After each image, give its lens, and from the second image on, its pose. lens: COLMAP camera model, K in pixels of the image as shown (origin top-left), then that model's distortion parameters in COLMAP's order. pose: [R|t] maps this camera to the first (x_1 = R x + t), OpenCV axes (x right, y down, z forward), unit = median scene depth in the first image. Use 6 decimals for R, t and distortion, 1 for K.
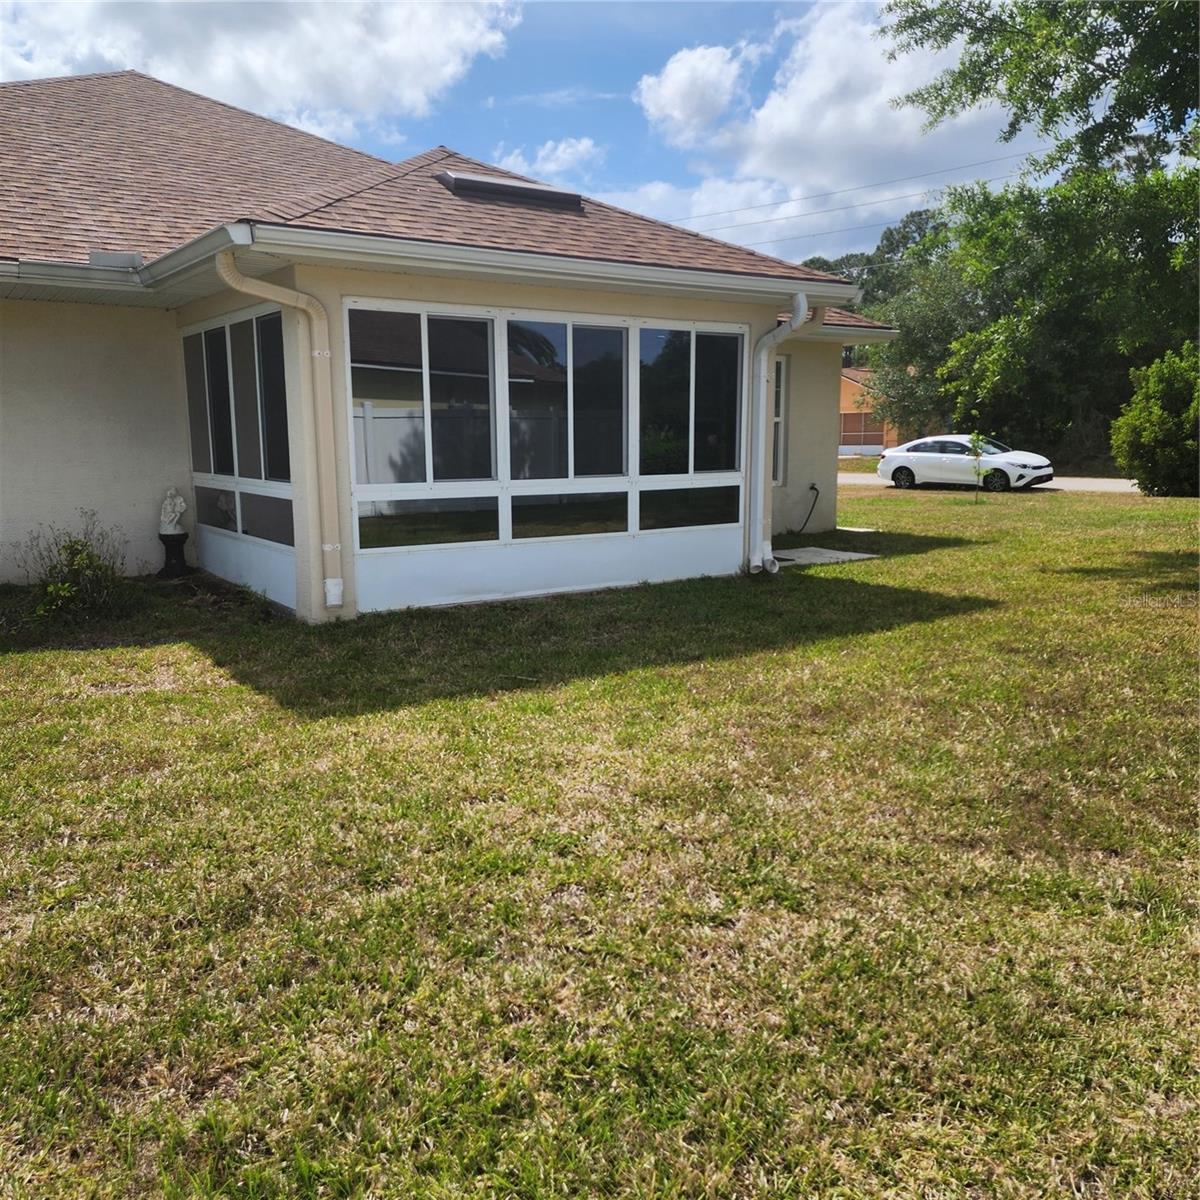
lens RADIAL K [[1084.7, 0, 600.0], [0, 1084.7, 600.0], [0, 0, 1]] dist [0.111298, -0.161093]
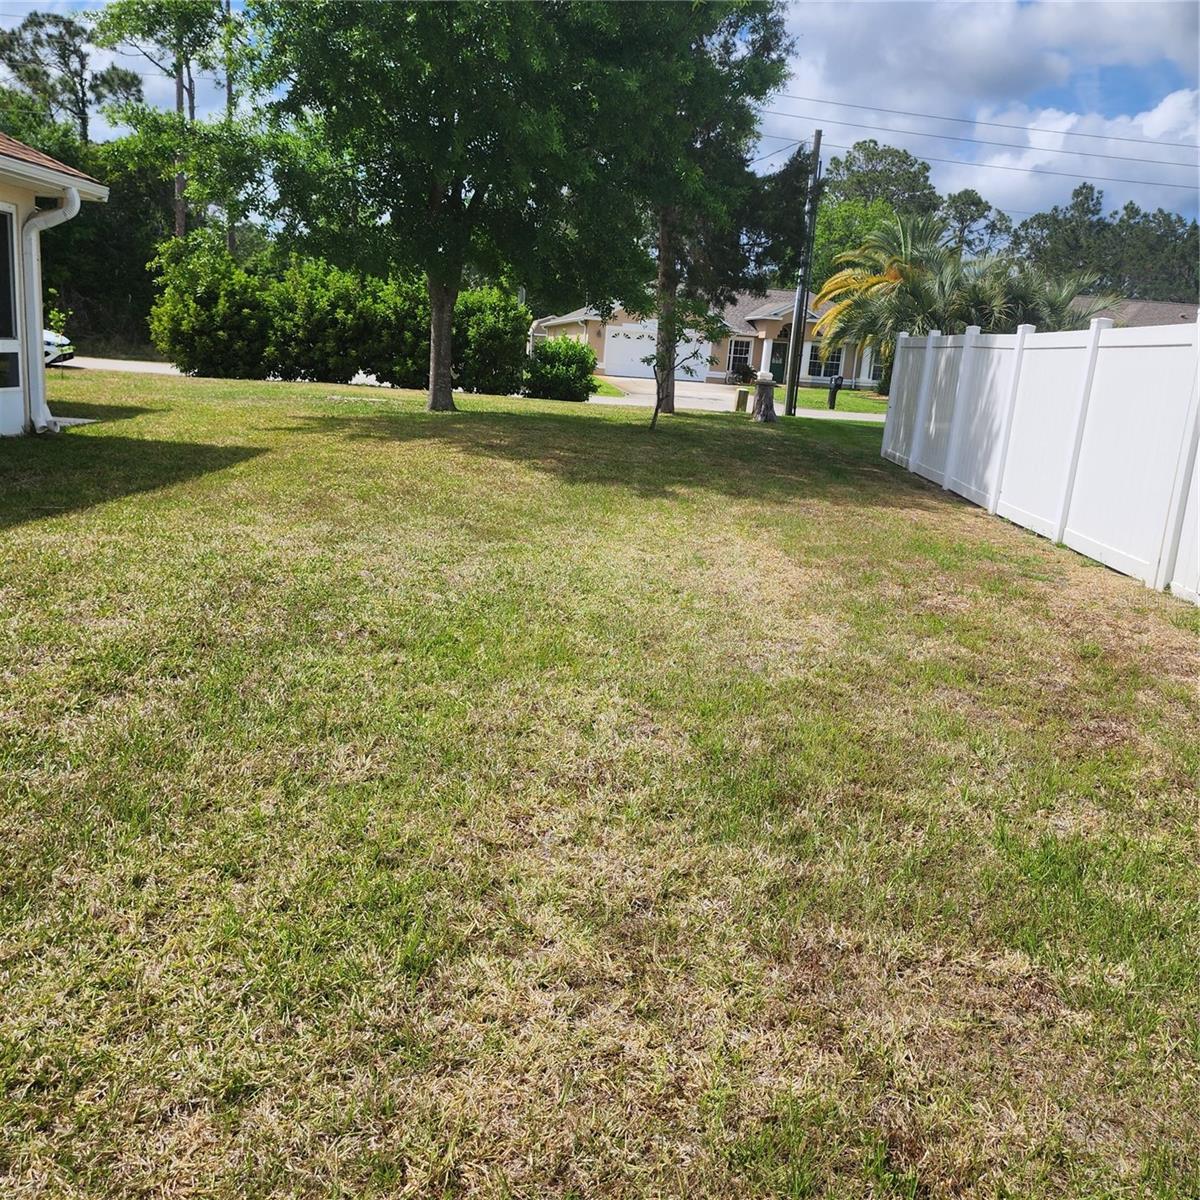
lens RADIAL K [[1090.2, 0, 596.5], [0, 1090.2, 586.7], [0, 0, 1]] dist [0.085522, -0.072505]
pose [[0.605319, -0.122734, 0.786464, -0.207577], [0.050007, 0.991953, 0.116313, 0.013659], [-0.794410, -0.031078, 0.606586, -0.075967]]
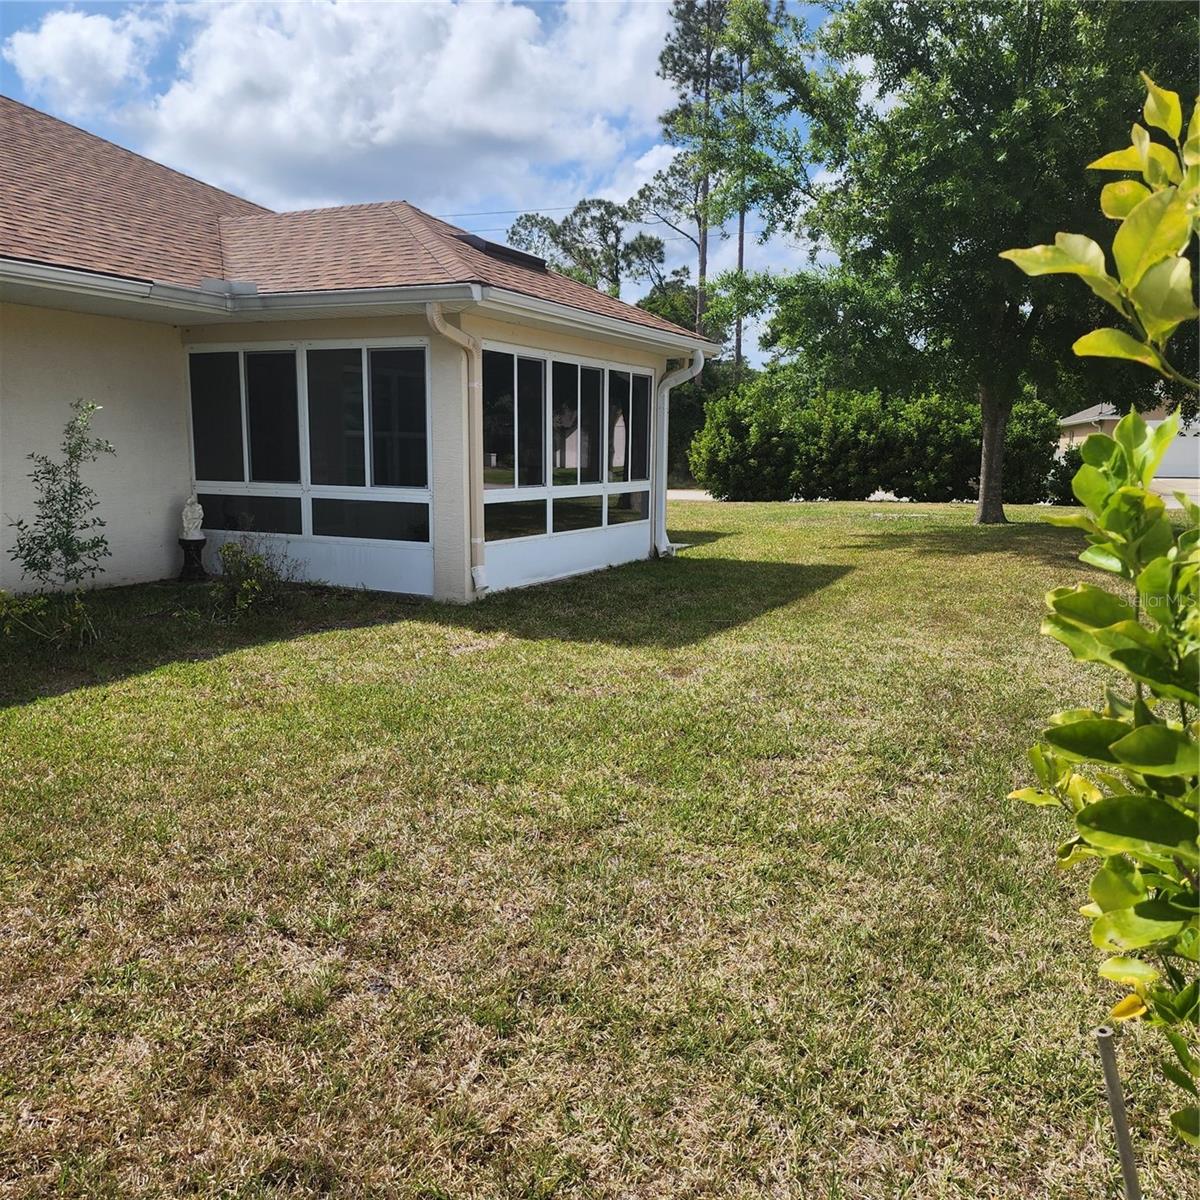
lens RADIAL K [[1093.6, 0, 600.0], [0, 1093.6, 600.0], [0, 0, 1]] dist [0.103782, -0.012240]
pose [[0.872618, -0.053902, 0.485421, -0.273541], [0.060093, 0.998189, 0.002813, 0.009033], [-0.484693, 0.026716, 0.874276, -0.057620]]
